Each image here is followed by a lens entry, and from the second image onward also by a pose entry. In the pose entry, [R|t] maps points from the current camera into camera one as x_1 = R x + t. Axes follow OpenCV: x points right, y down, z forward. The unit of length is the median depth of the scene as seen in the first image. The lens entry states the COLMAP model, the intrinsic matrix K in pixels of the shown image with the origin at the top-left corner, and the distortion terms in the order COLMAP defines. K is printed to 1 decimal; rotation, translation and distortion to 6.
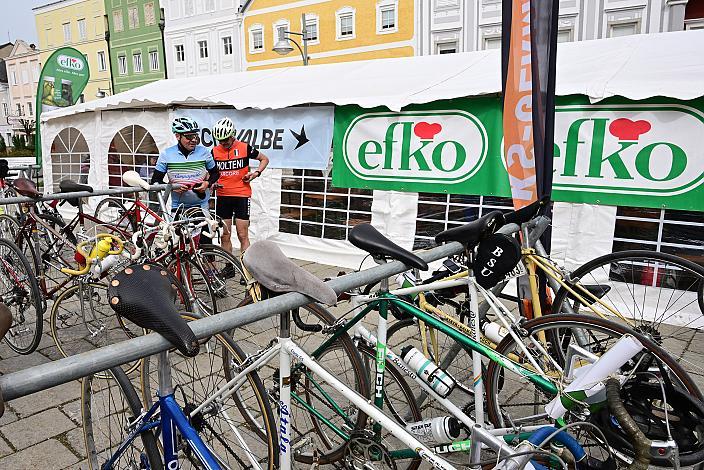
lens RADIAL K [[530.9, 0, 325.7], [0, 530.9, 220.4], [0, 0, 1]] dist [-0.003793, -0.000003]
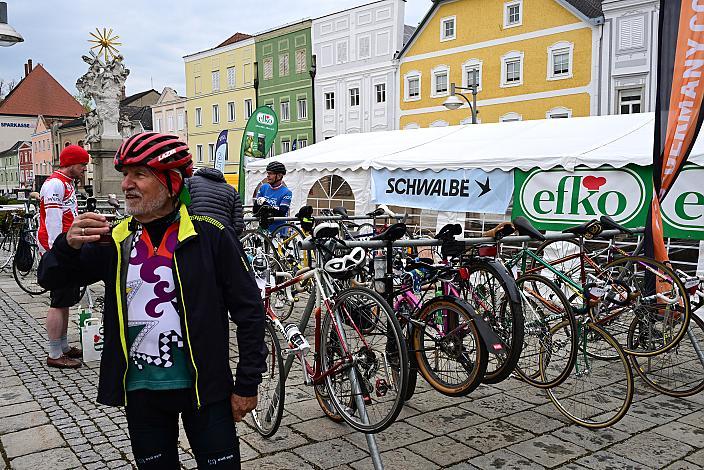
lens RADIAL K [[638.3, 0, 335.7], [0, 638.3, 237.2], [0, 0, 1]] dist [0.003673, 0.010173]
pose [[0.976460, 0.037292, -0.212451, -0.015501], [-0.055133, 0.995374, -0.078681, 0.022172], [0.208534, 0.088542, 0.973999, -0.116363]]
